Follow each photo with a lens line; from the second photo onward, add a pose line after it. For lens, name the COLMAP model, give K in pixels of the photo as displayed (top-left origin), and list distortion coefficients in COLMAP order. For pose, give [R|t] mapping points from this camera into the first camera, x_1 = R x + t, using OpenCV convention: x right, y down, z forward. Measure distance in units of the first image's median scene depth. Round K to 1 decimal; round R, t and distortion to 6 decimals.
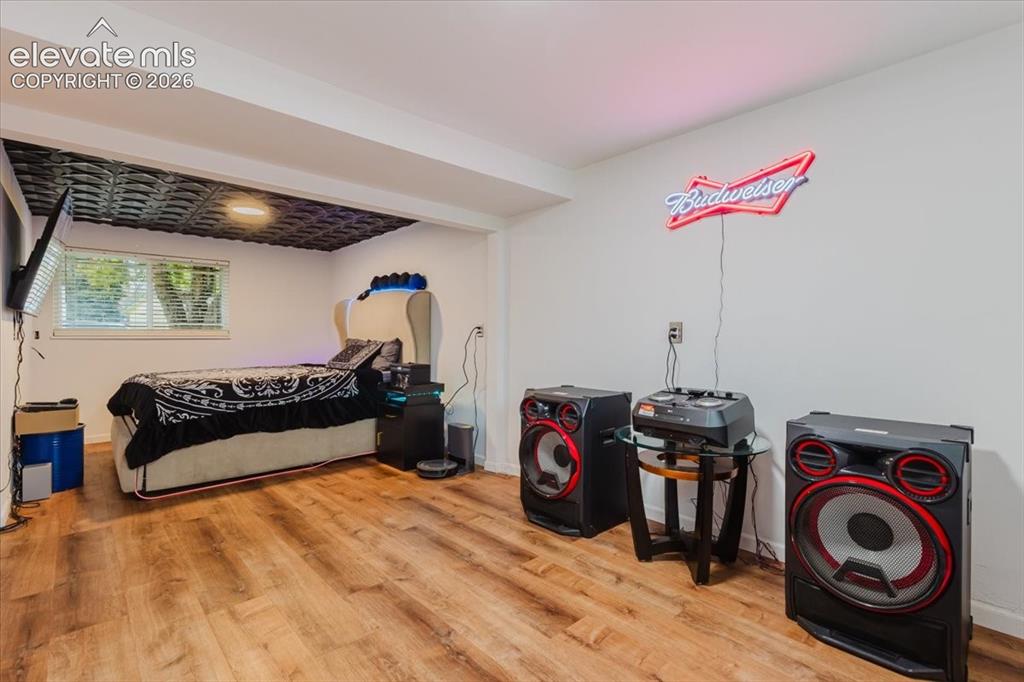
lens RADIAL K [[467.0, 0, 512.7], [0, 467.0, 339.4], [0, 0, 1]] dist [-0.001479, 0.000127]
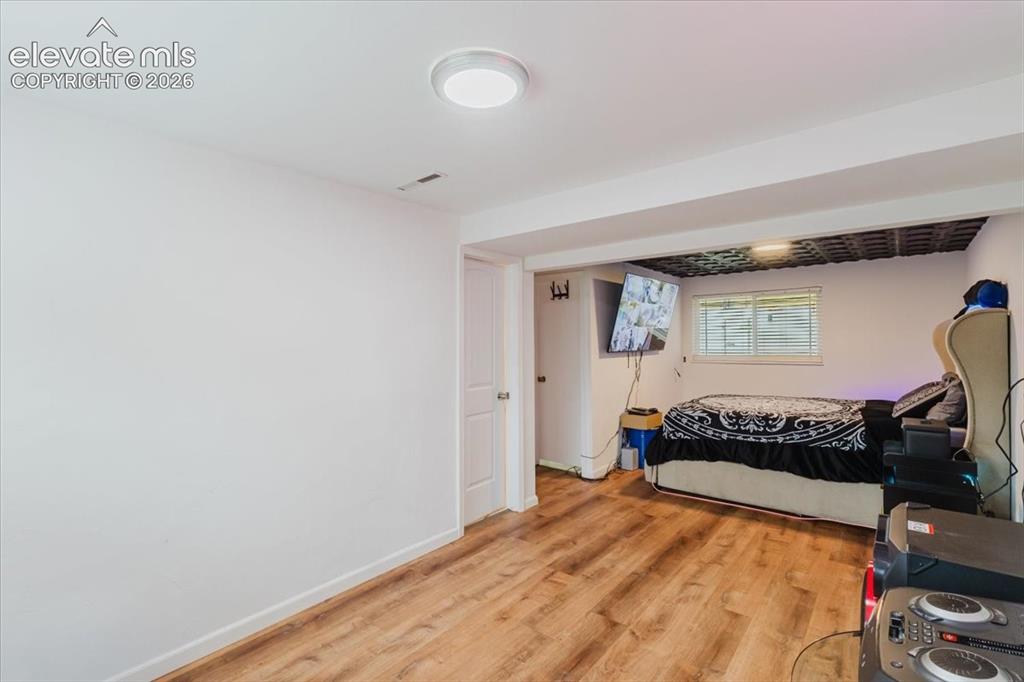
lens RADIAL K [[467.0, 0, 512.0], [0, 467.0, 342.4], [0, 0, 1]] dist [-0.001479, 0.000127]
pose [[0.132532, -0.003747, -0.991172, 0.468919], [0.002890, 0.999990, -0.003394, -0.079716], [0.991175, -0.002415, 0.132542, 0.371940]]
